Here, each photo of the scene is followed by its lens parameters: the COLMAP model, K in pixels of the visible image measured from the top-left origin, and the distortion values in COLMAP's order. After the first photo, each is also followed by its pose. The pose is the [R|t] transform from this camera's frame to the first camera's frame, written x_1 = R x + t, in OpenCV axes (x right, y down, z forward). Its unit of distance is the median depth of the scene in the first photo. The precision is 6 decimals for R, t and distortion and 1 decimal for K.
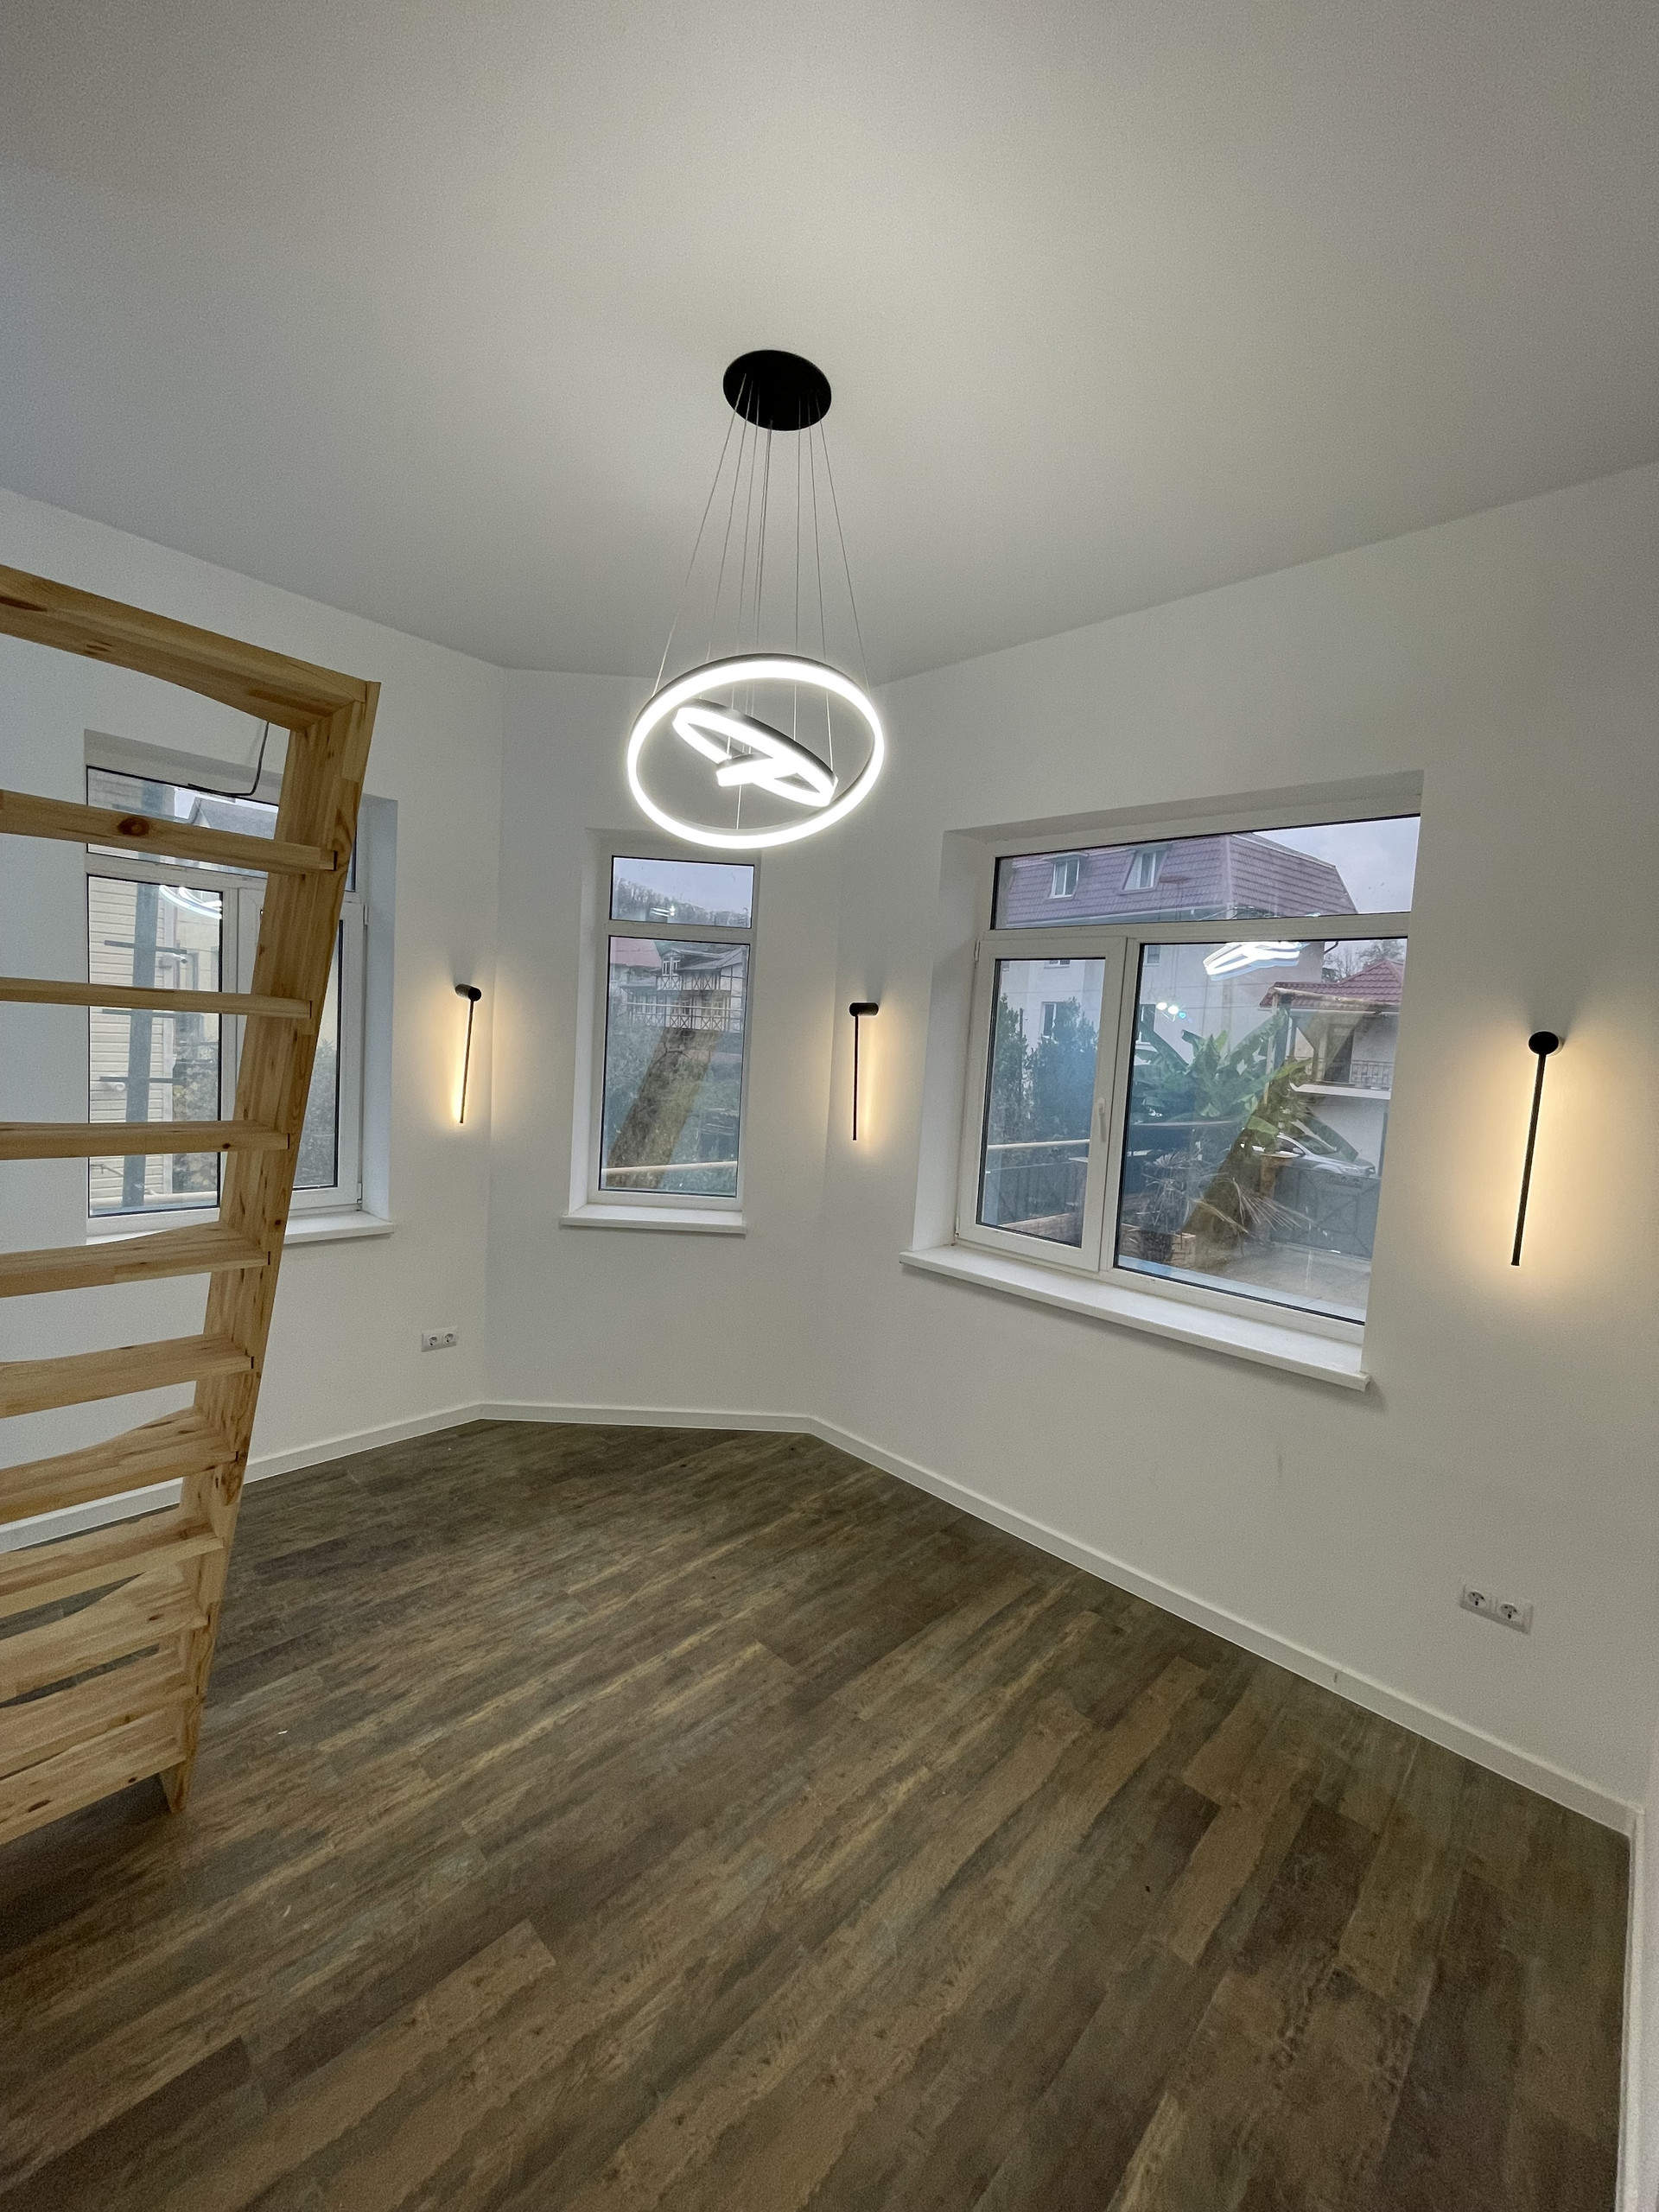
lens RADIAL K [[883.9, 0, 833.9], [0, 883.9, 1115.8], [0, 0, 1]] dist [-0.003842, -0.000470]
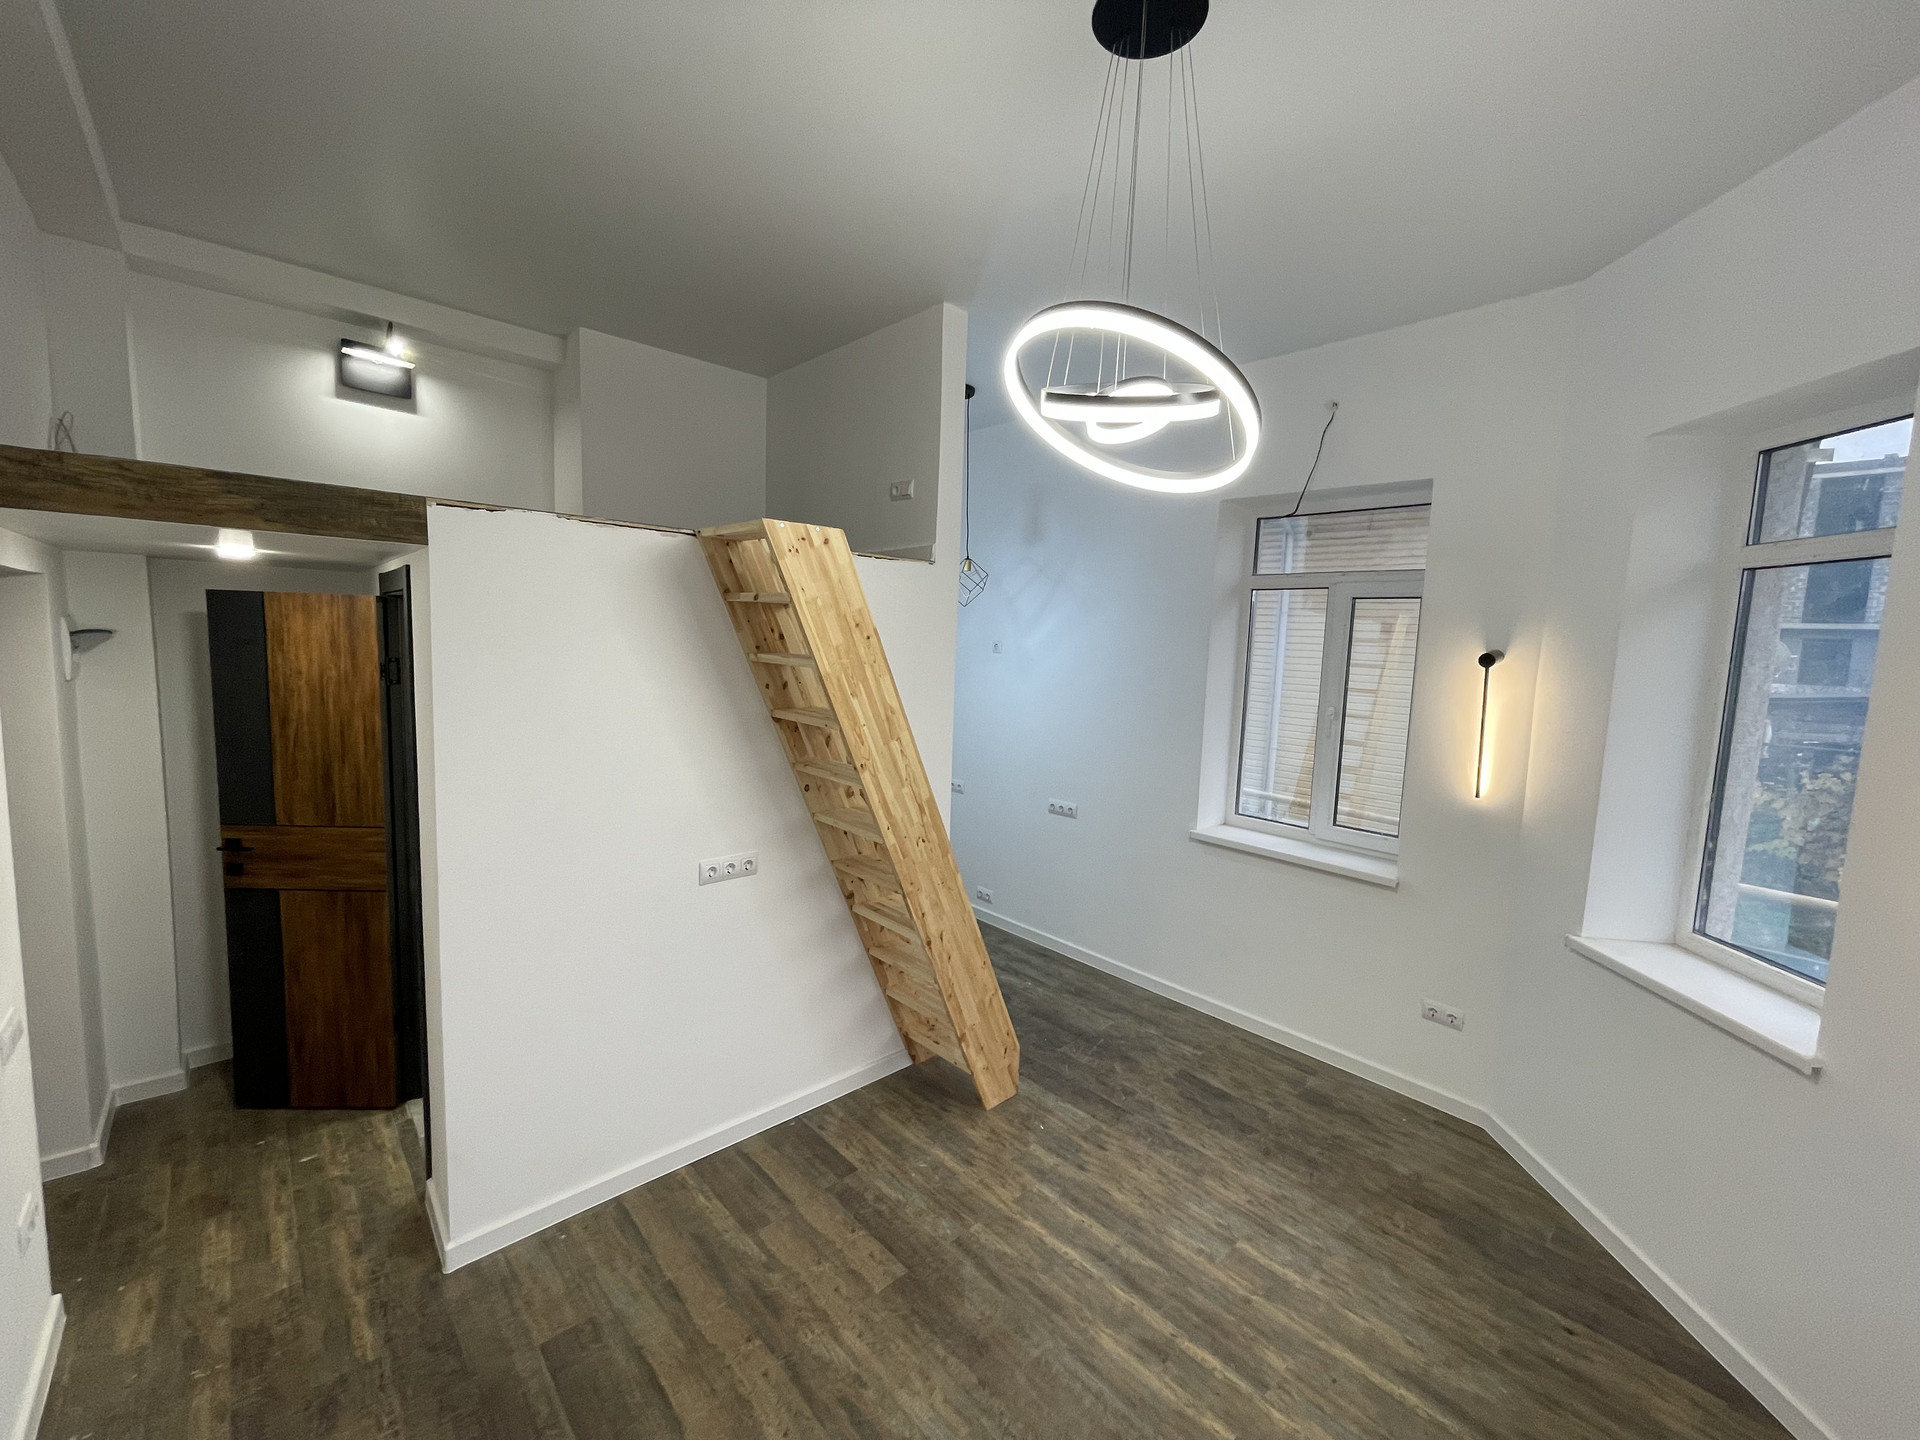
lens RADIAL K [[767.2, 0, 959.3], [0, 767.2, 714.6], [0, 0, 1]] dist [-0.003842, -0.000470]
pose [[-0.070824, 0.032886, -0.996947, 0.726772], [-0.127691, 0.990934, 0.041759, -0.072708], [0.989282, 0.130259, -0.065983, 0.836996]]
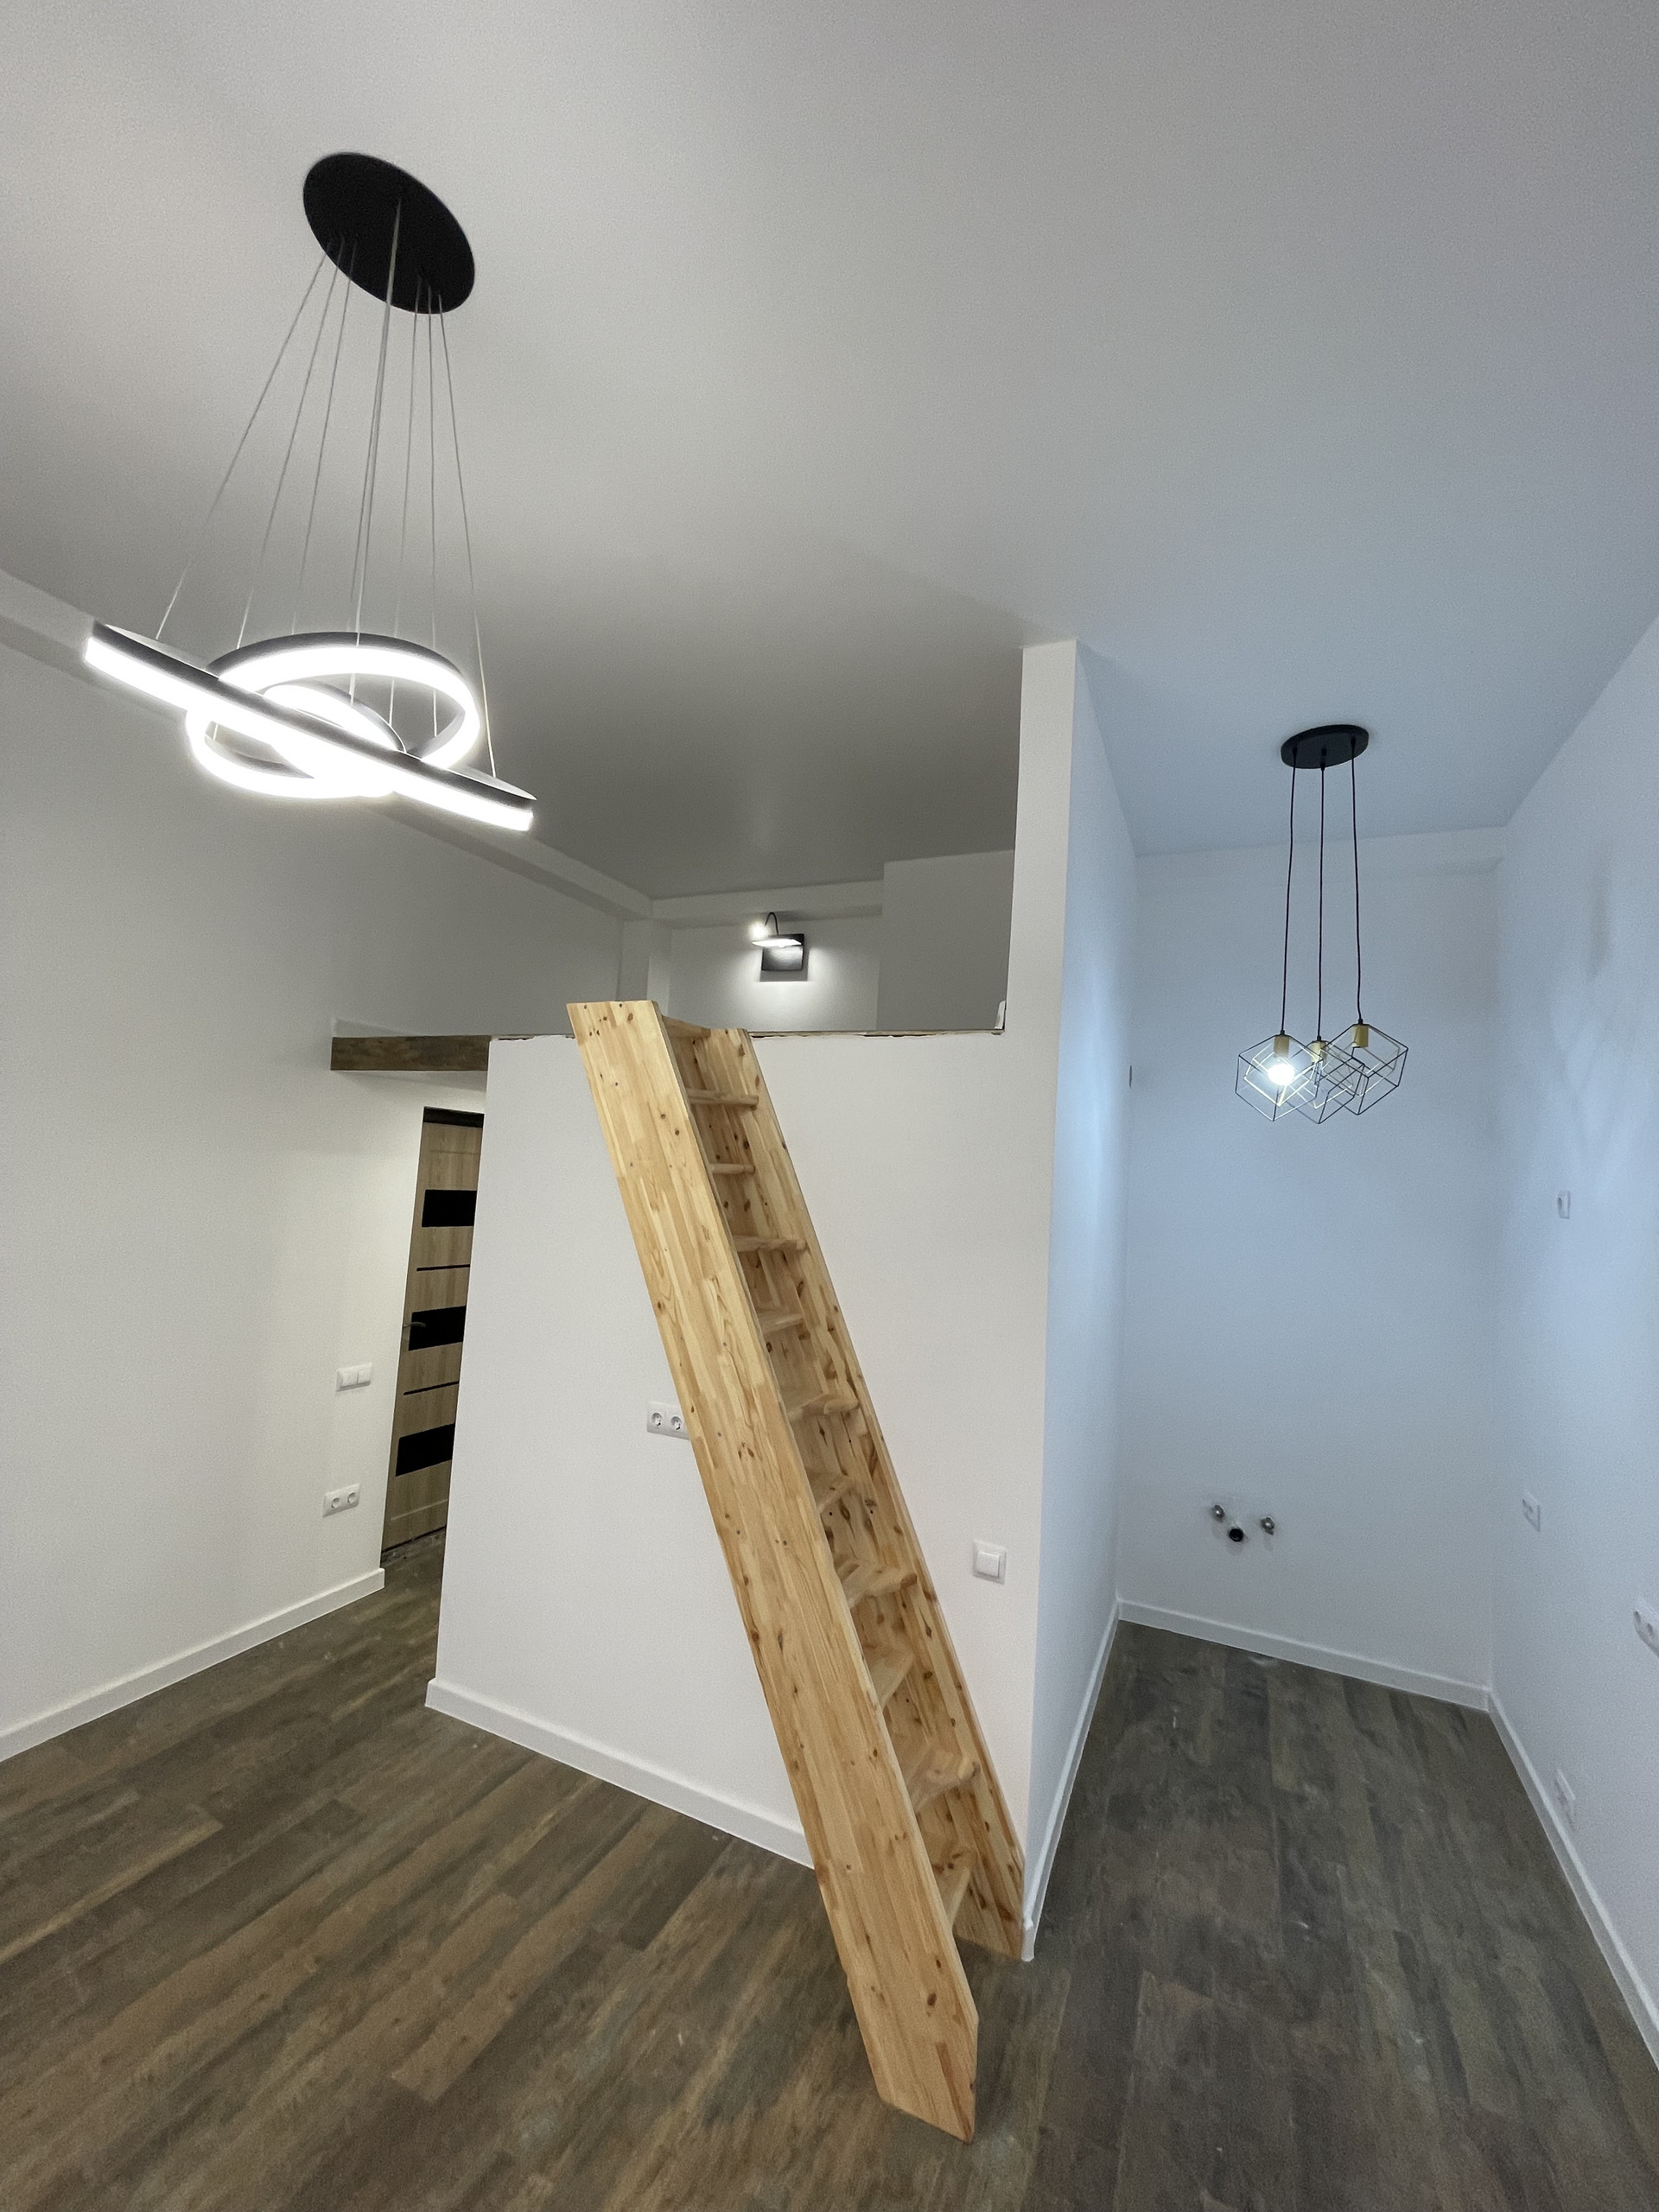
lens RADIAL K [[883.9, 0, 836.1], [0, 883.9, 1102.7], [0, 0, 1]] dist [-0.003842, -0.000470]
pose [[-0.939252, -0.146259, -0.310505, -0.243954], [-0.147993, 0.988823, -0.018103, -0.161439], [0.309682, 0.028949, -0.950399, 1.598397]]
